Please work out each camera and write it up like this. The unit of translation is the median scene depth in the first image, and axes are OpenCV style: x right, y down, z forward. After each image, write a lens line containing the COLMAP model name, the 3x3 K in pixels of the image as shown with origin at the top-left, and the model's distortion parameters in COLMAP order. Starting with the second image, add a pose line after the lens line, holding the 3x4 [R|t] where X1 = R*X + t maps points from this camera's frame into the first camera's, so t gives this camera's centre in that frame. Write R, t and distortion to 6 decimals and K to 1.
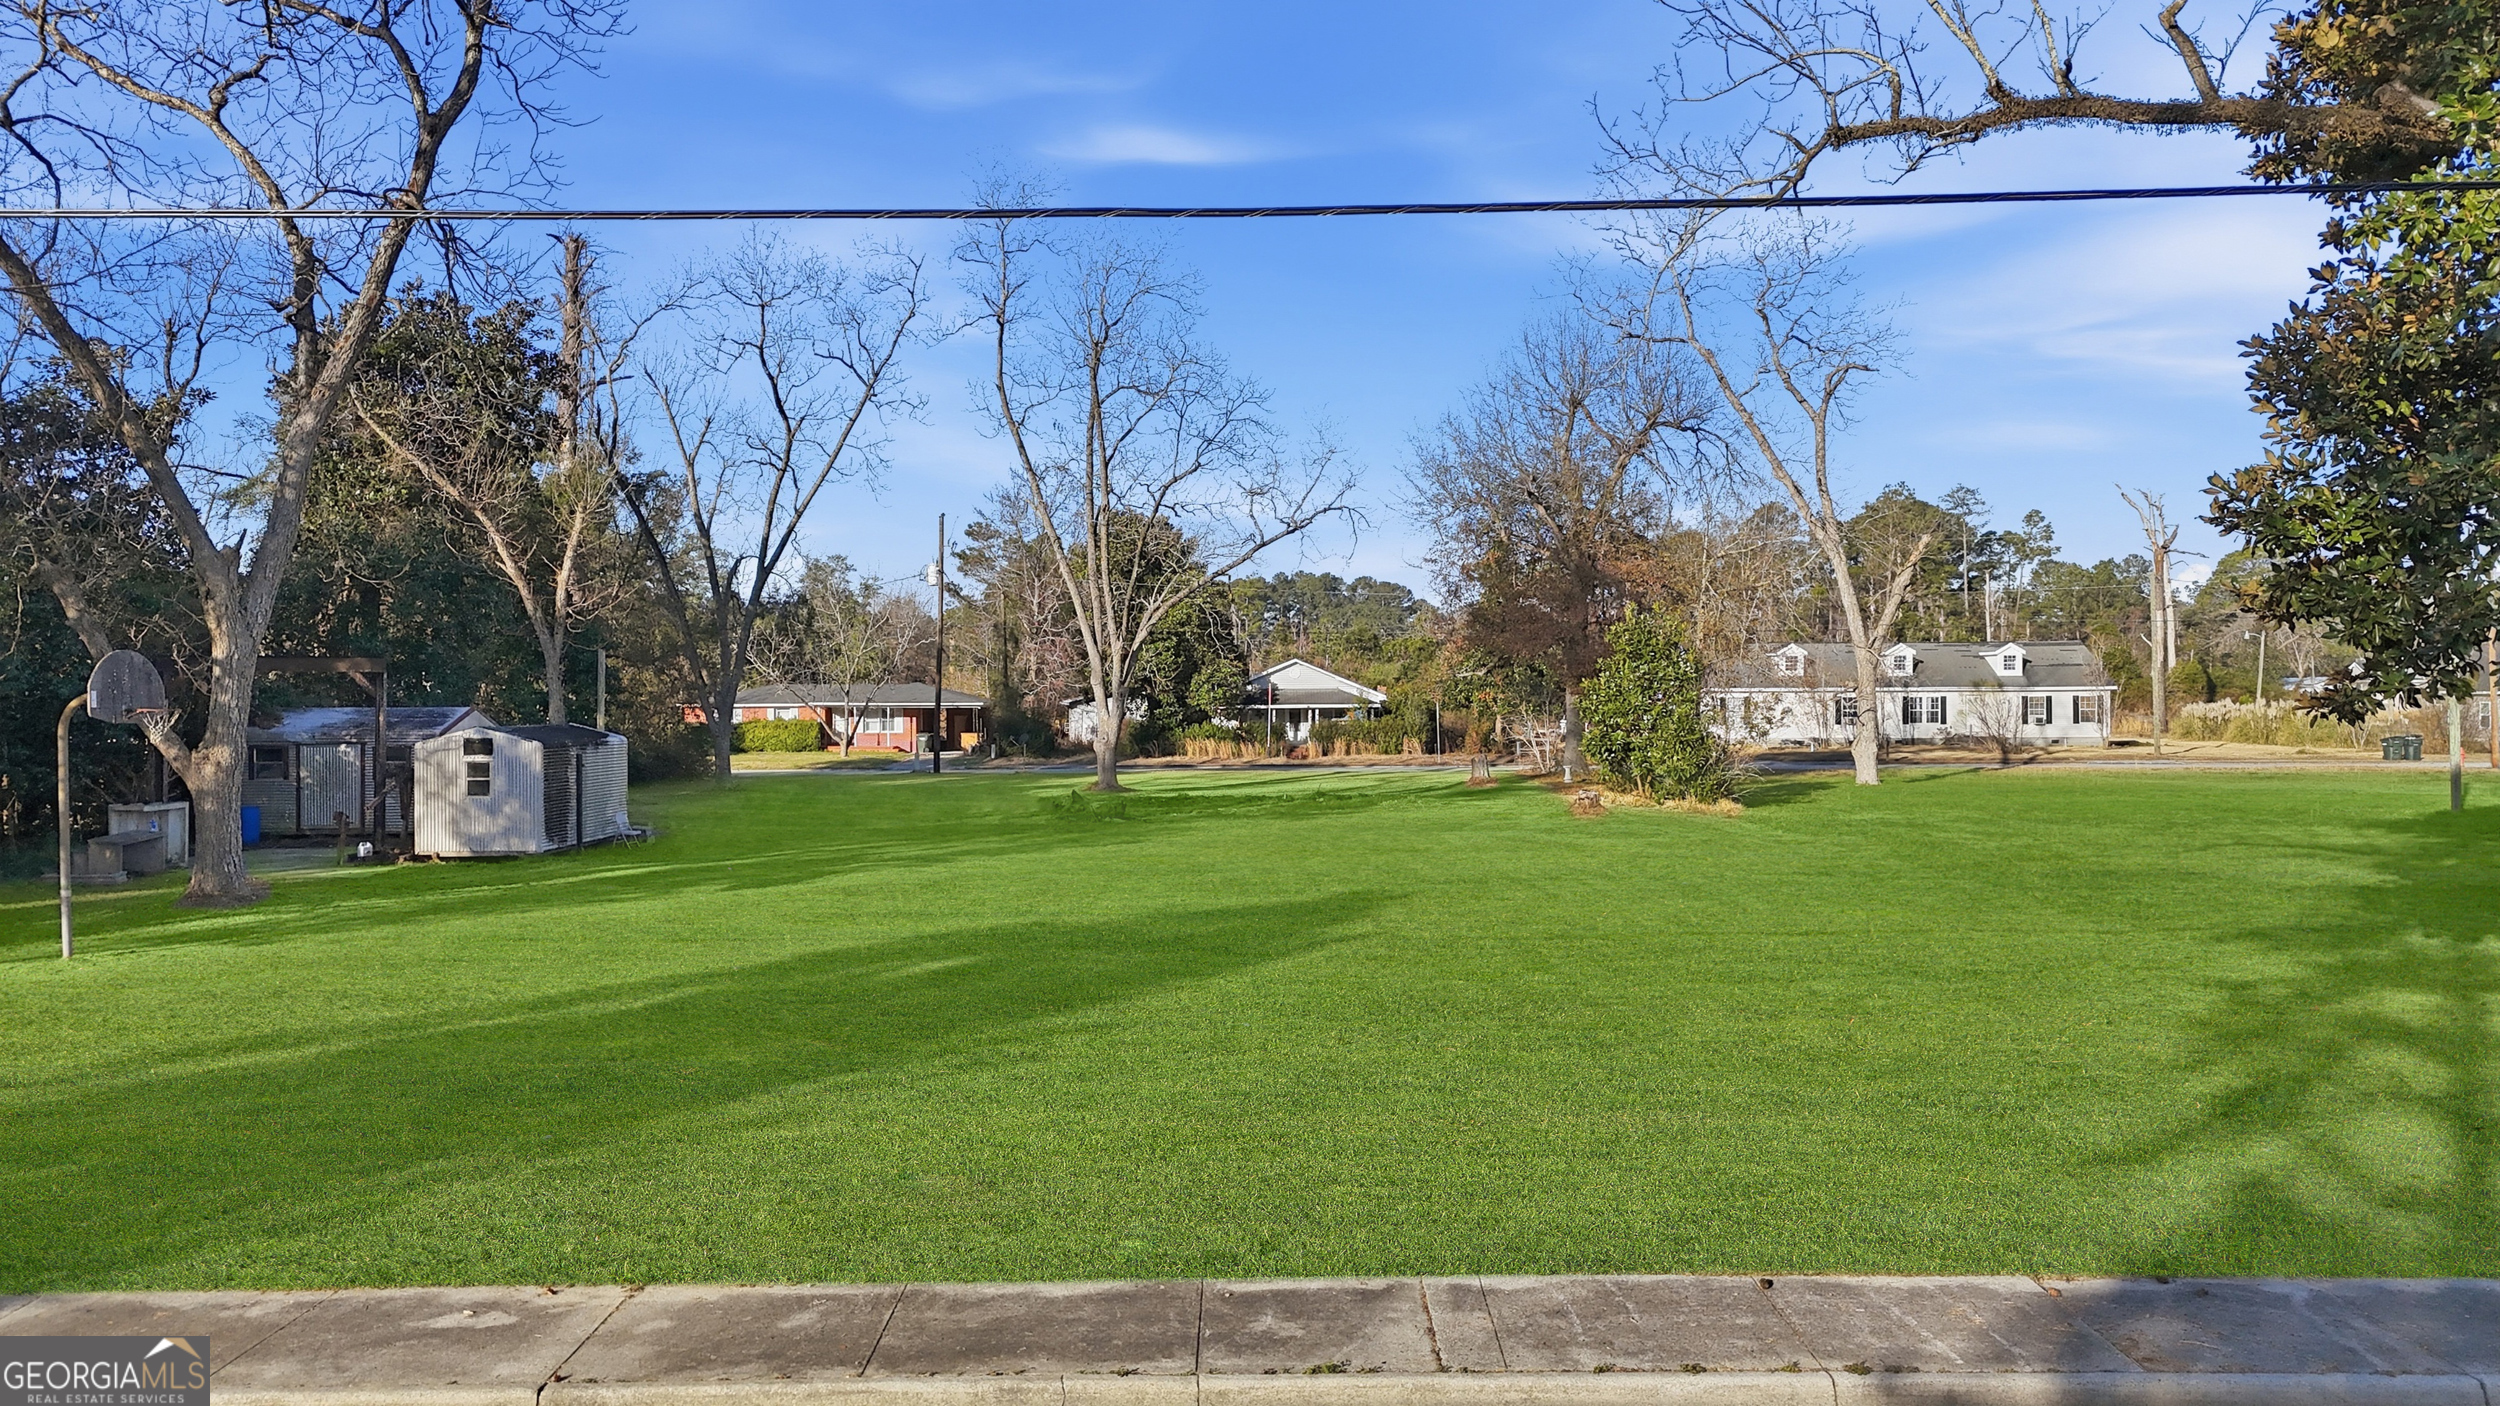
lens RADIAL K [[1832.9, 0, 1248.7], [0, 1832.9, 709.9], [0, 0, 1]] dist [0.069243, -0.070920]
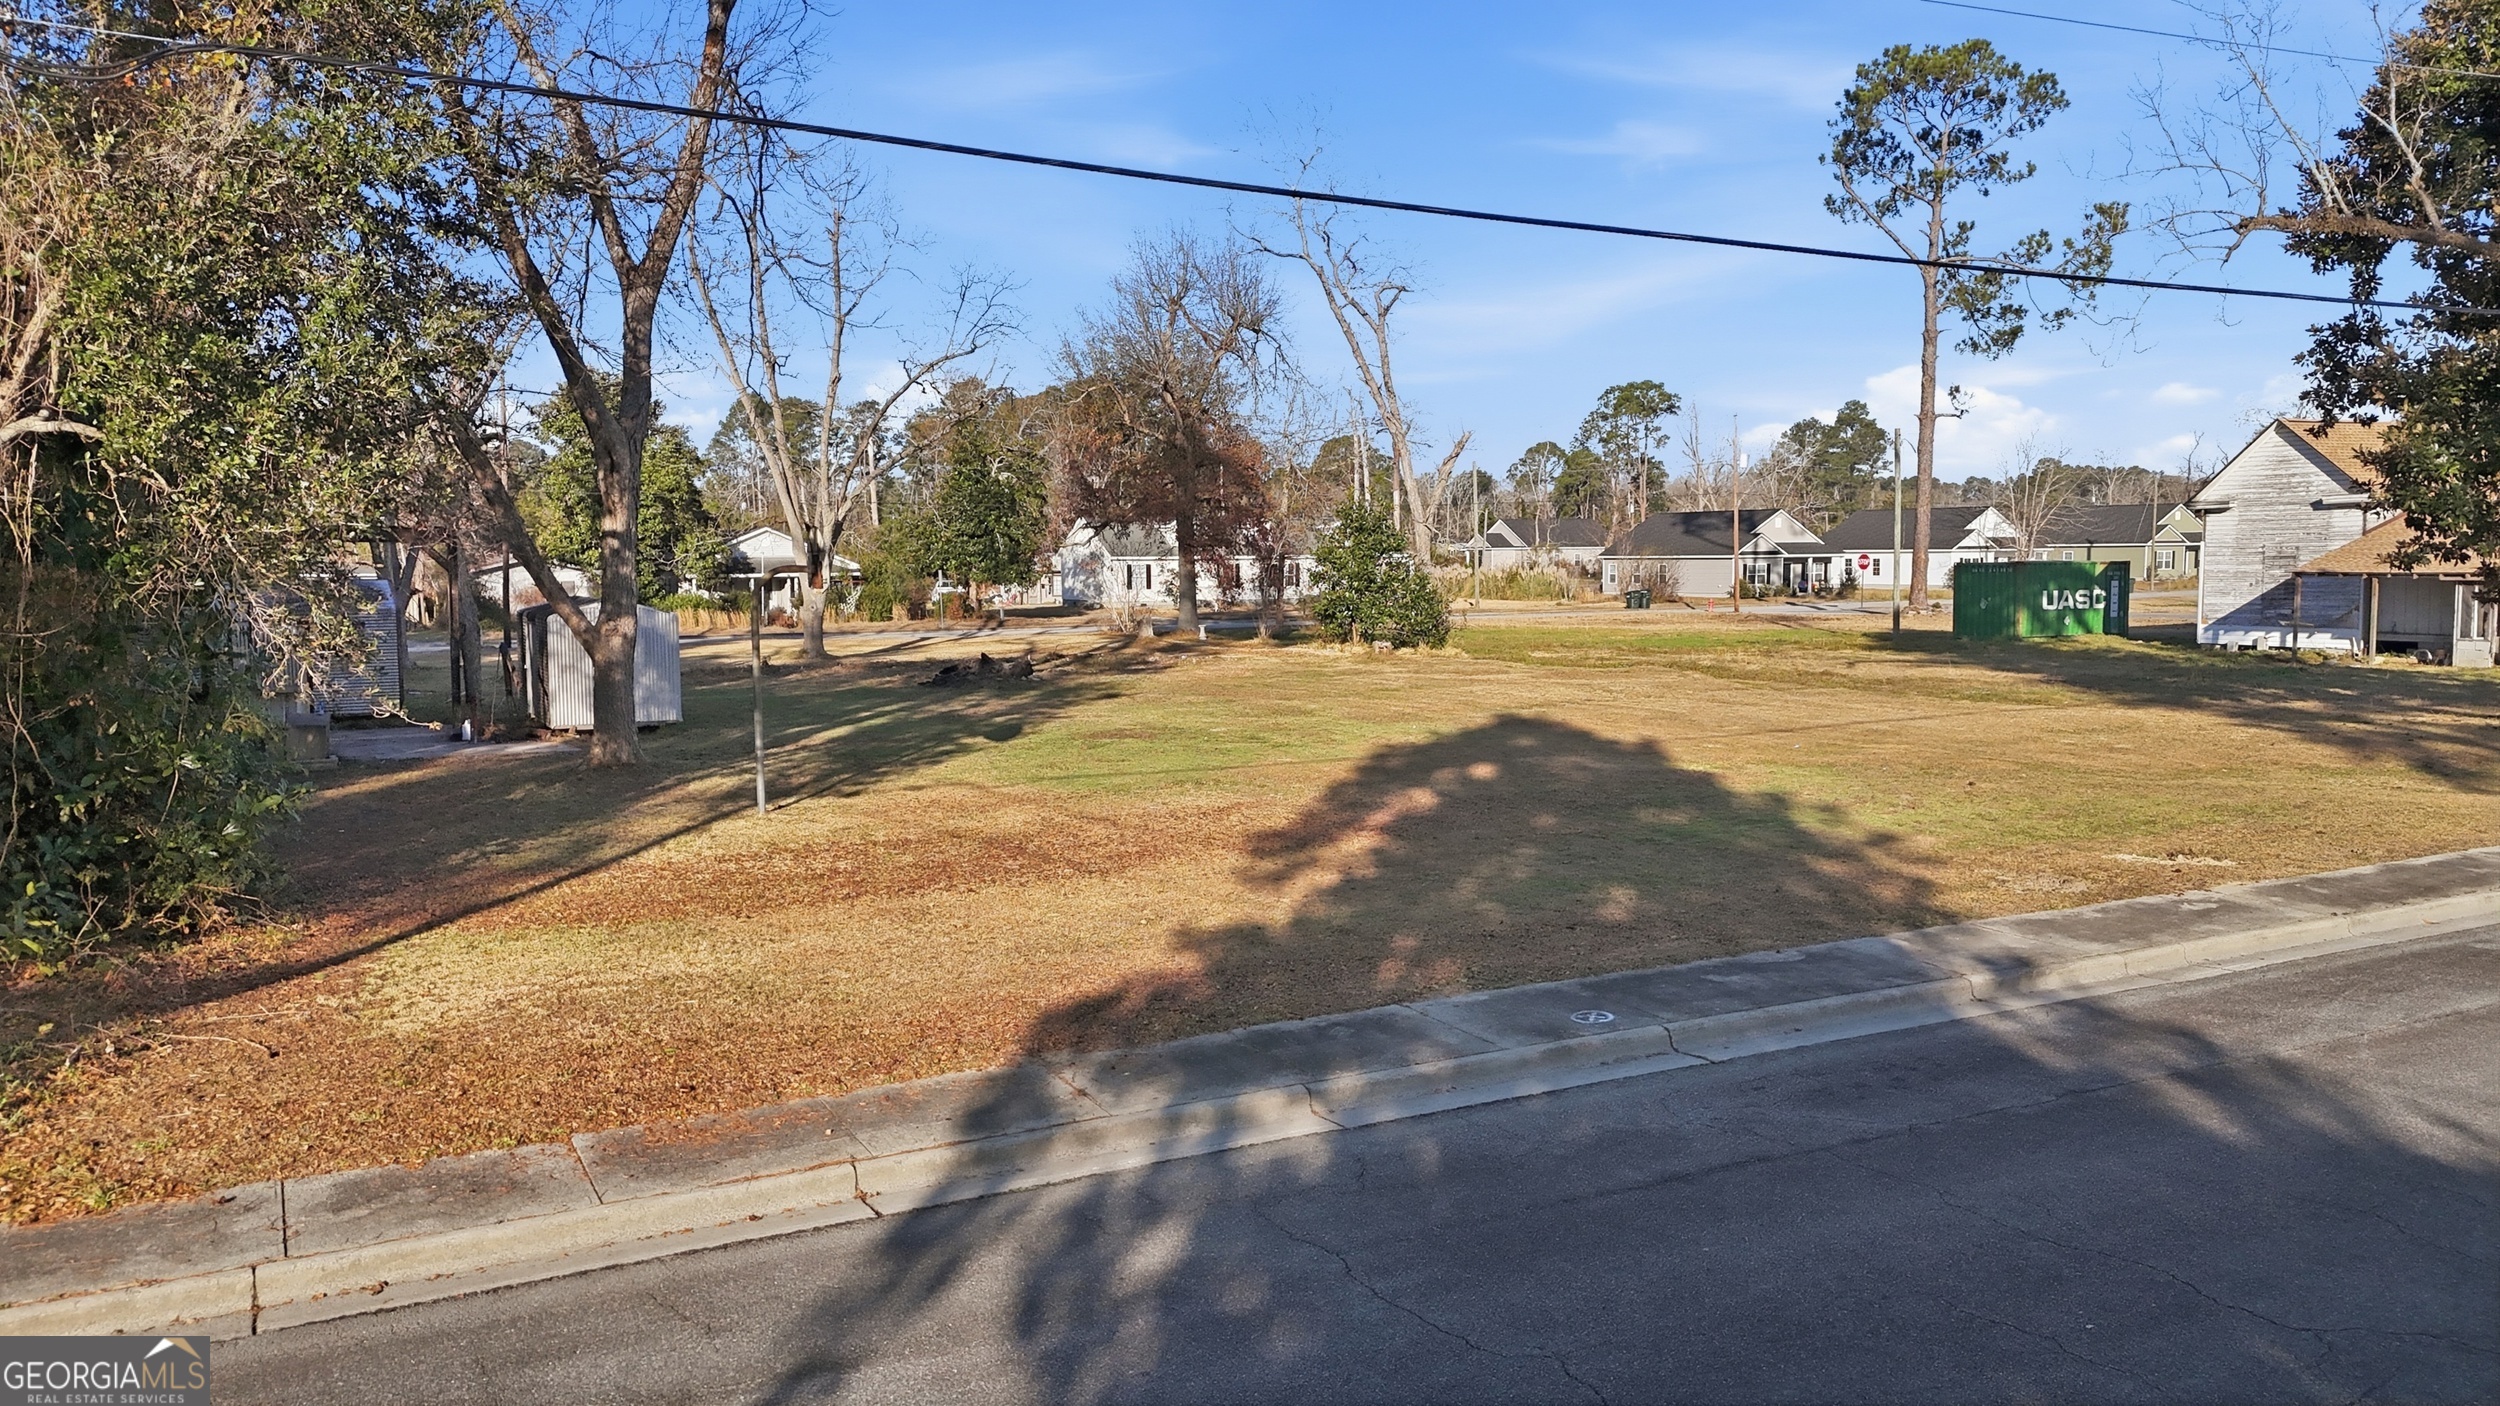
lens RADIAL K [[1832.9, 0, 1251.2], [0, 1832.9, 705.9], [0, 0, 1]] dist [0.069243, -0.070920]
pose [[0.883259, -0.039198, 0.467244, -0.347129], [0.006570, 0.997436, 0.071258, -0.000847], [-0.468840, -0.059870, 0.881252, -0.023869]]
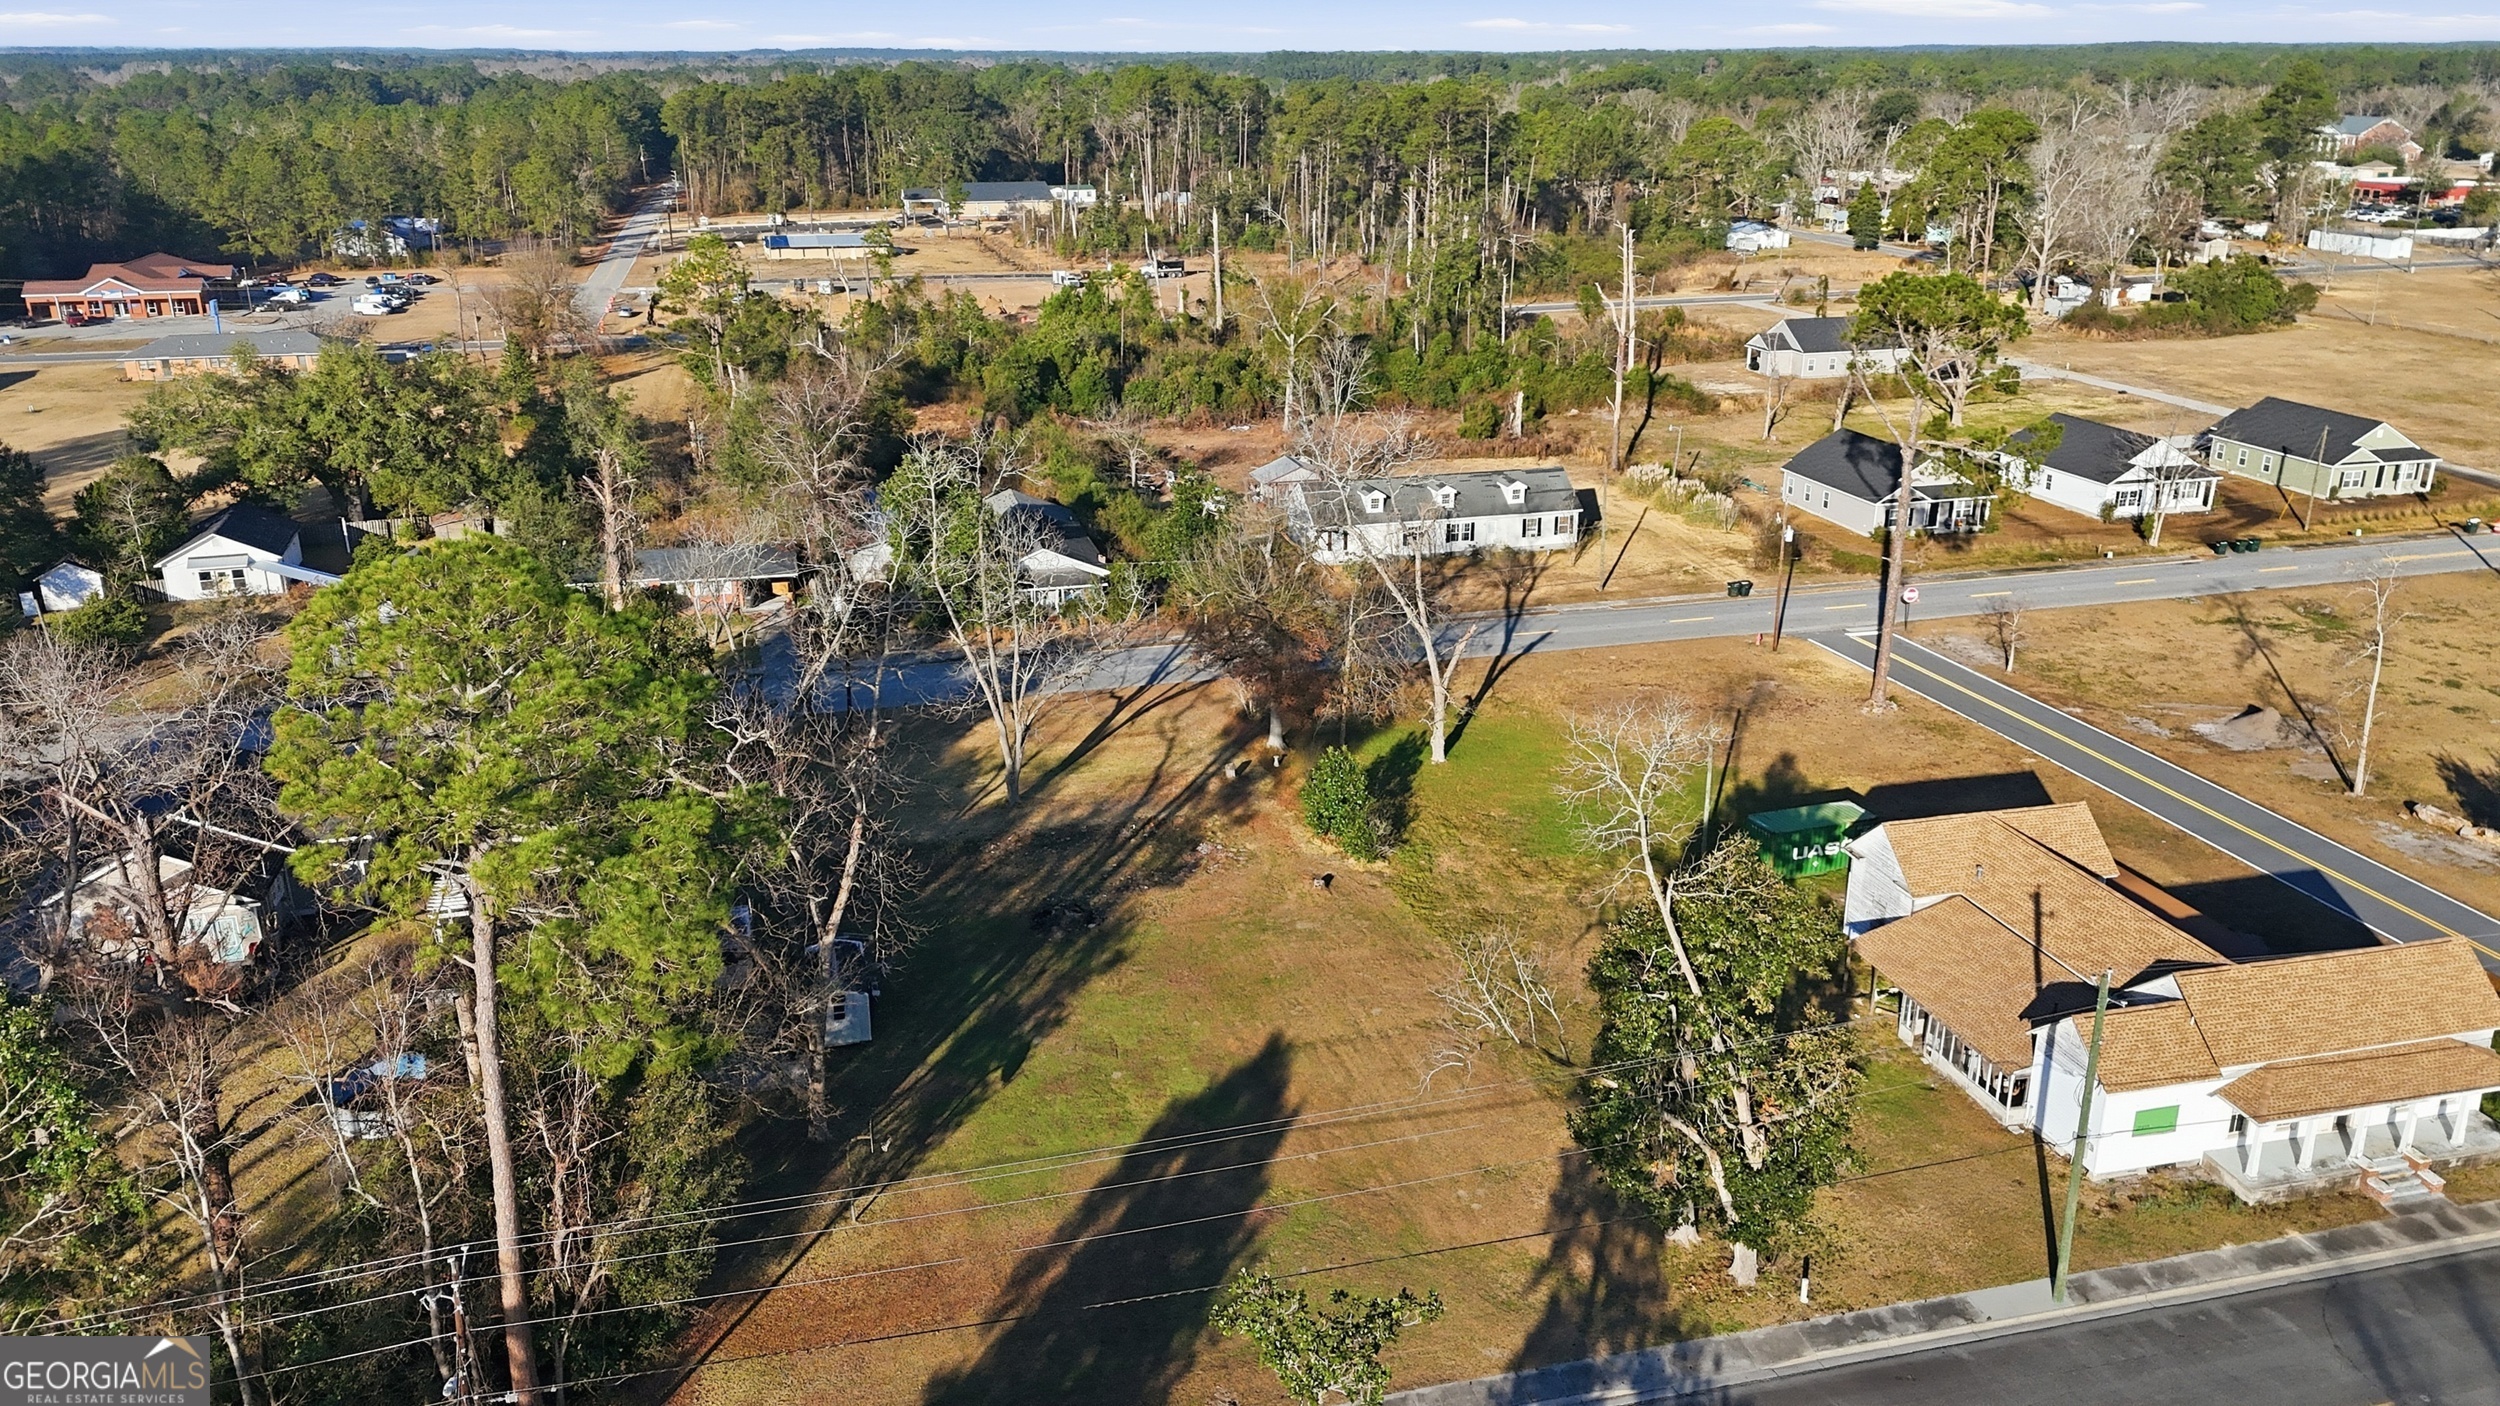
lens RADIAL K [[1832.9, 0, 1261.3], [0, 1832.9, 700.6], [0, 0, 1]] dist [0.069243, -0.070920]
pose [[0.966899, -0.074129, 0.244153, -0.261700], [-0.007699, 0.947957, 0.318305, -0.587121], [-0.255043, -0.309648, 0.916008, -0.571607]]
